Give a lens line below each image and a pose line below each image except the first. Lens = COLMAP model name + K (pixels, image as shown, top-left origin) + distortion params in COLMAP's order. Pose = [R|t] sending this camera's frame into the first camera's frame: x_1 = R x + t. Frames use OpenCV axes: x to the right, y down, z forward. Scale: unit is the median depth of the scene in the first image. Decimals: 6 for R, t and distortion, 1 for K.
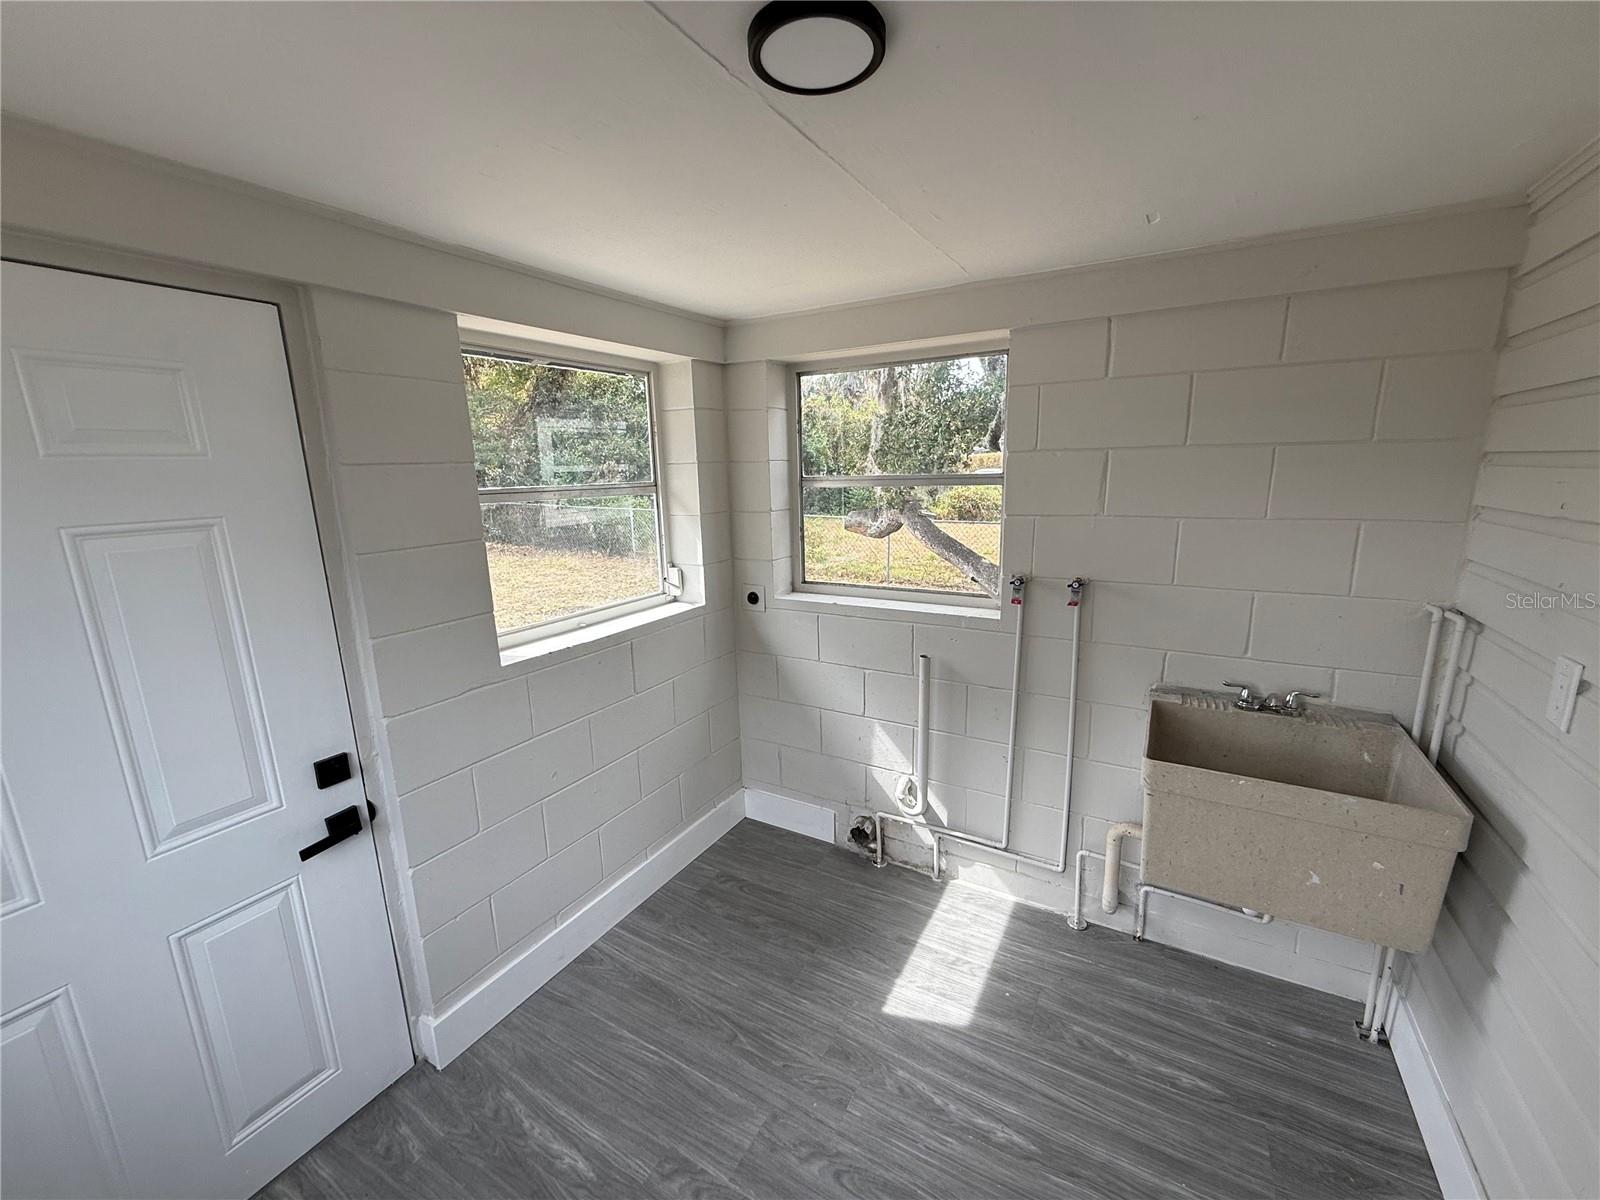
lens RADIAL K [[637.8, 0, 800.5], [0, 637.8, 600.1], [0, 0, 1]] dist [0.001046, -0.000226]
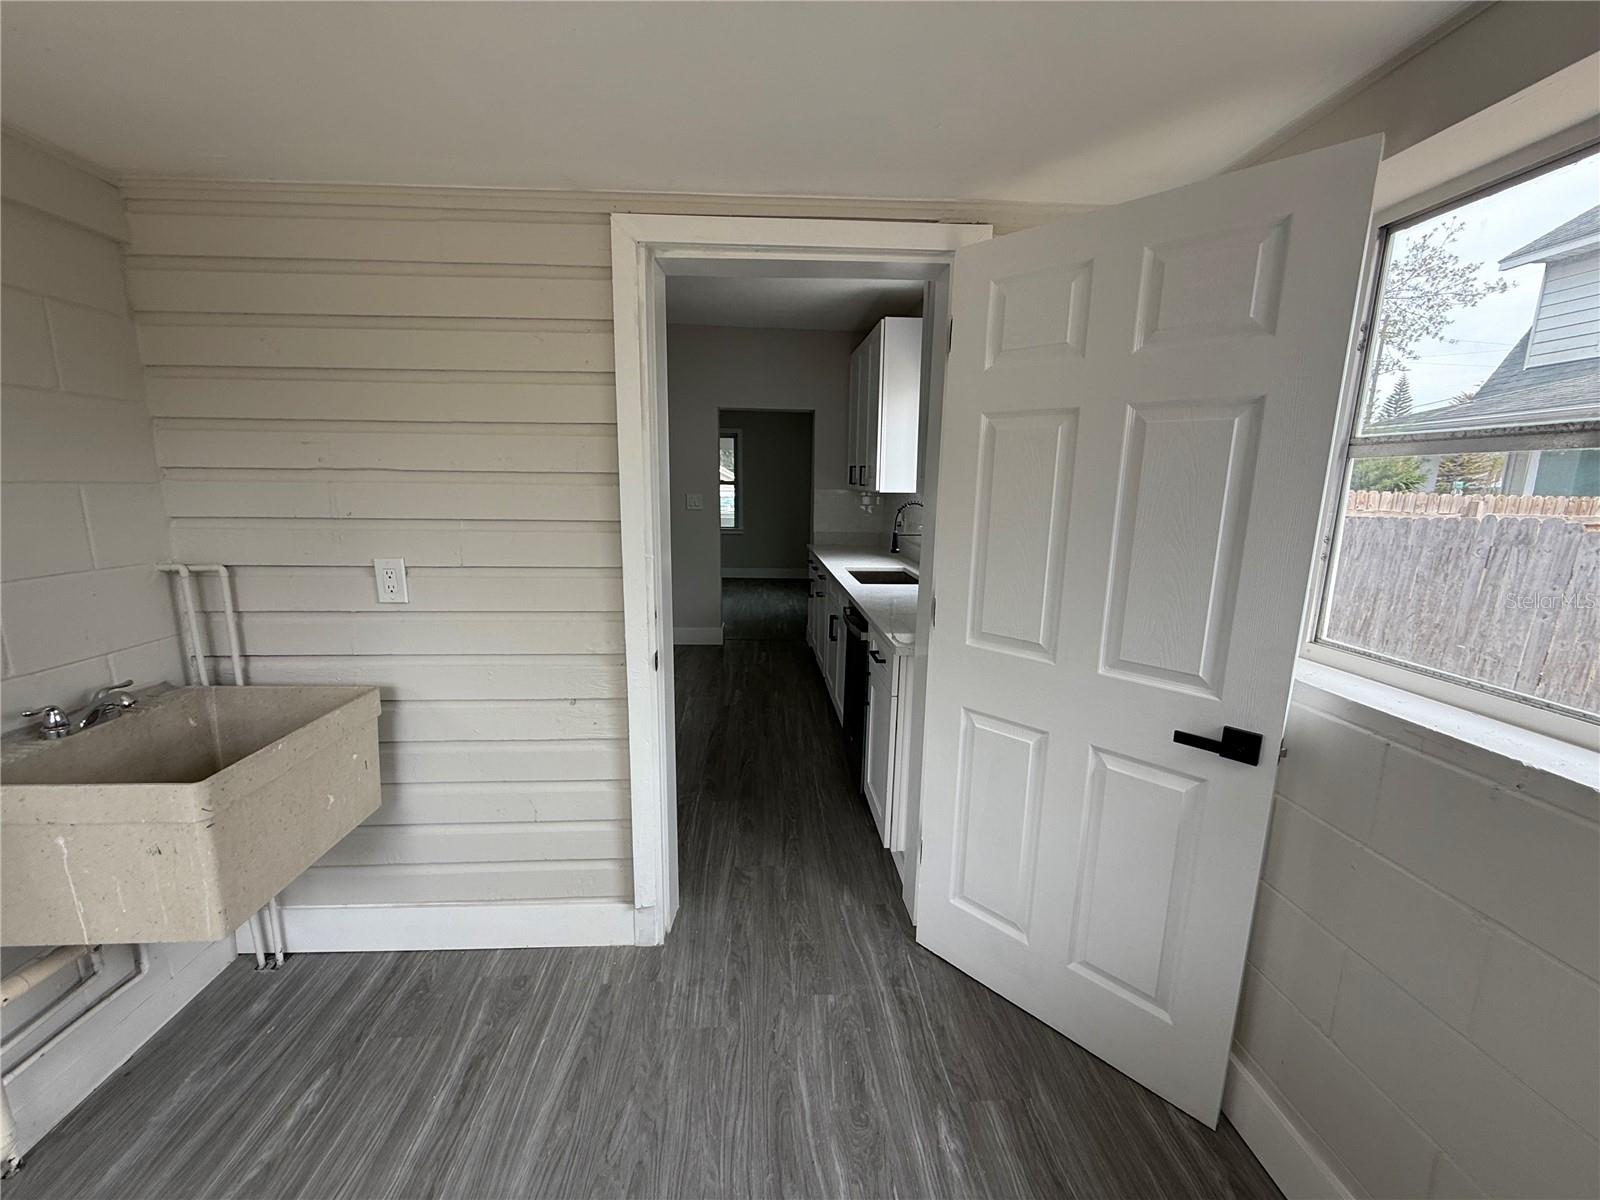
lens RADIAL K [[637.8, 0, 796.6], [0, 637.8, 599.4], [0, 0, 1]] dist [0.001046, -0.000226]
pose [[-0.554072, -0.131108, 0.822080, -0.405486], [0.171241, 0.948451, 0.266677, -0.036266], [-0.814666, 0.288532, -0.503059, 0.662570]]
